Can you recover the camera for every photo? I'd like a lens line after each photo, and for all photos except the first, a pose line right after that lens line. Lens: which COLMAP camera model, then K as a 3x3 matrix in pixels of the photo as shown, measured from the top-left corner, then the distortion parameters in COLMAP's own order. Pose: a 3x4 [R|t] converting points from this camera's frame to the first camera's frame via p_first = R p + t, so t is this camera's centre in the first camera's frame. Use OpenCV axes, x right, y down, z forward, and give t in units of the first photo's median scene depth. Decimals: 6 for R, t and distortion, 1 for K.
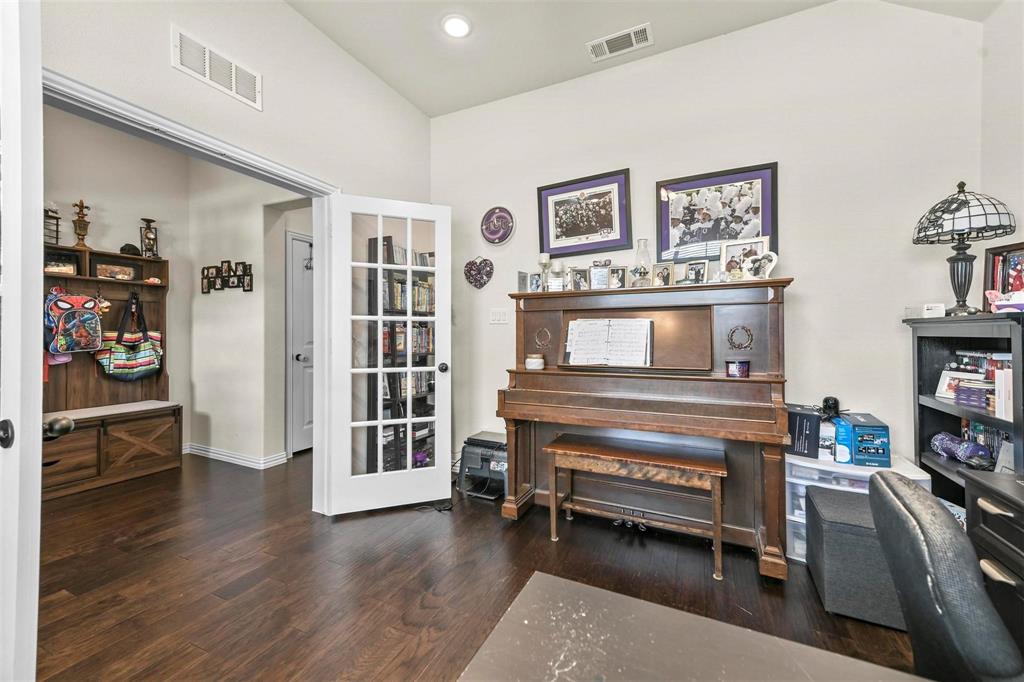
lens RADIAL K [[402.3, 0, 512.0], [0, 402.3, 333.3], [0, 0, 1]] dist [0.016525, 0.000067]
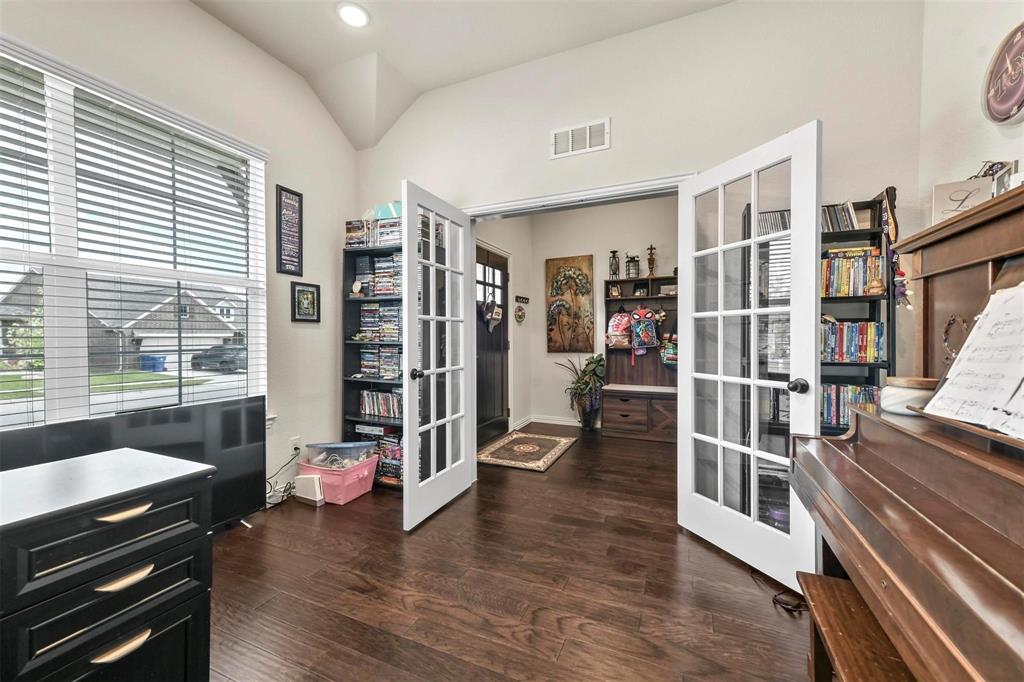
lens RADIAL K [[397.5, 0, 512.0], [0, 397.5, 341.0], [0, 0, 1]] dist [0.000231, 0.000014]
pose [[0.036635, 0.009224, -0.999286, 0.433708], [0.006214, 0.999936, 0.009457, 0.007180], [0.999309, -0.006556, 0.036575, 0.529265]]
